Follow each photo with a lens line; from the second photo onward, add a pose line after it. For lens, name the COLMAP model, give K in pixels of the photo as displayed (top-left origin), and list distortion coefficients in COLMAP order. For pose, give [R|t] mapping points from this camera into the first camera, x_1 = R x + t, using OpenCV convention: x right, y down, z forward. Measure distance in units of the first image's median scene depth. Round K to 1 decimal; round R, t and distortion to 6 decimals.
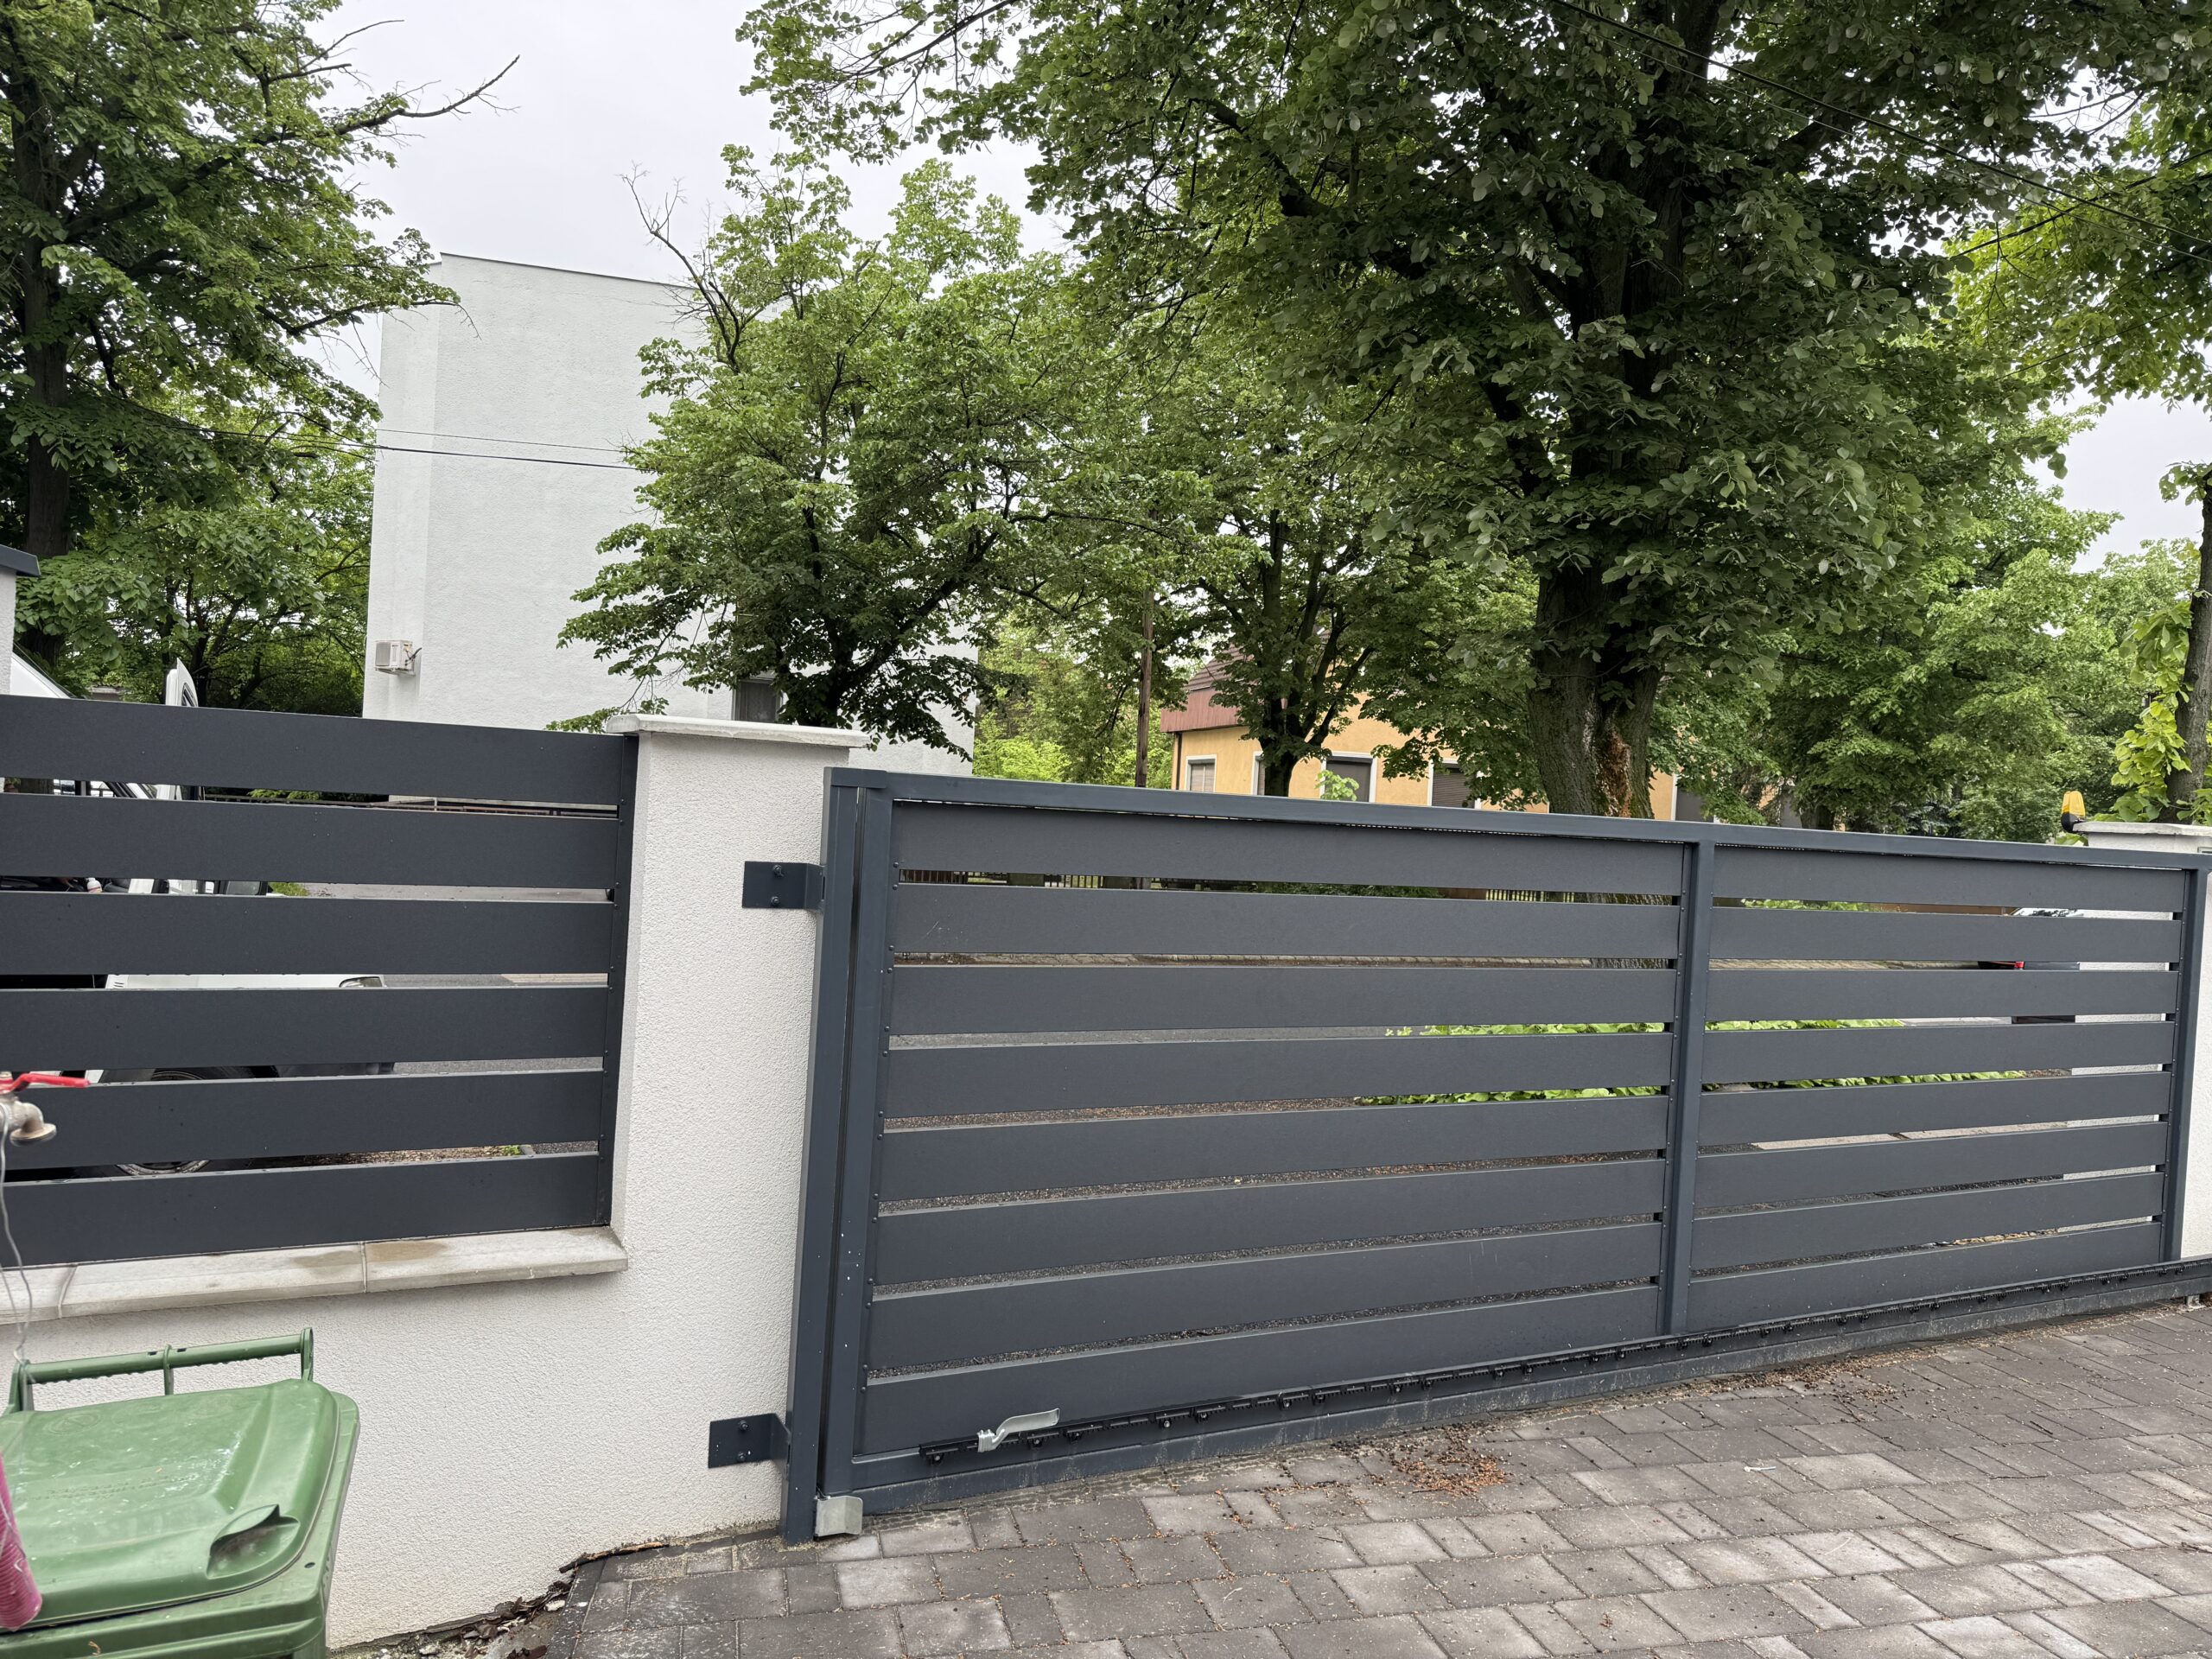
lens RADIAL K [[1544.7, 0, 1083.8], [0, 1544.7, 836.7], [0, 0, 1]] dist [0.081667, -0.120547]
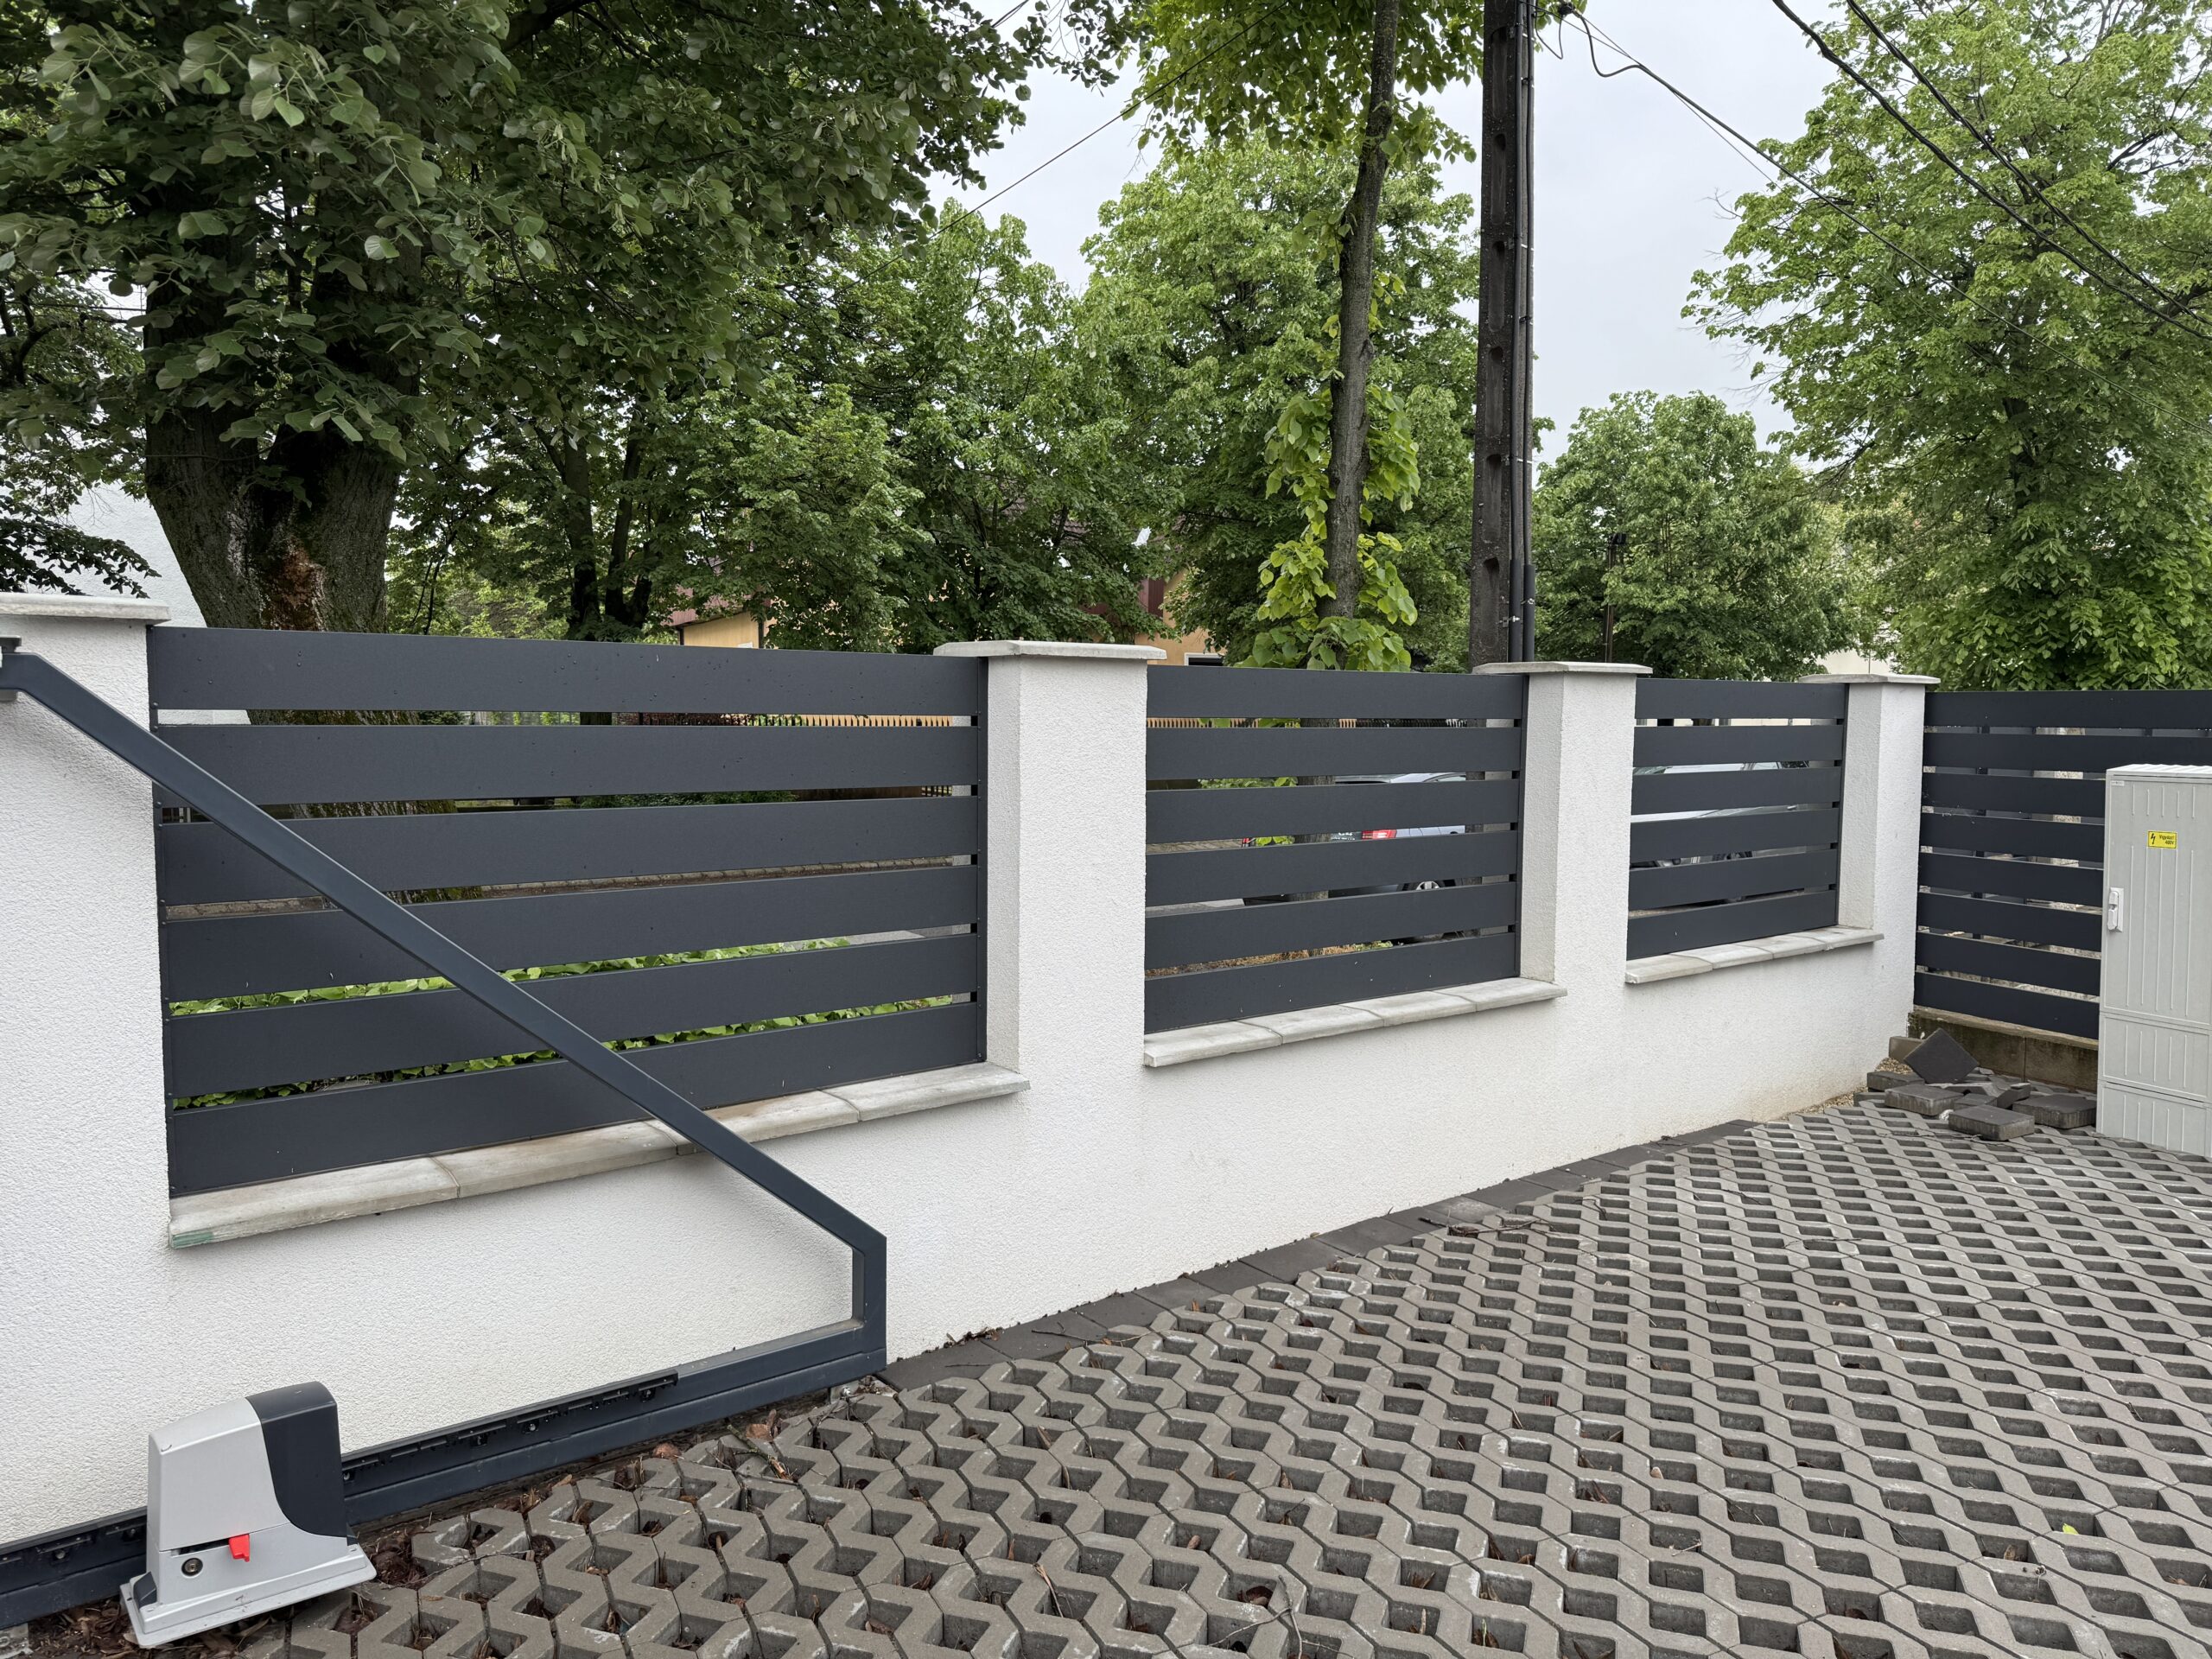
lens RADIAL K [[1544.7, 0, 1083.8], [0, 1544.7, 836.7], [0, 0, 1]] dist [0.081667, -0.120547]
pose [[0.980358, -0.063695, 0.186659, 0.199863], [0.052281, 0.996485, 0.065450, 0.010952], [-0.190171, -0.054406, 0.980242, 0.105305]]
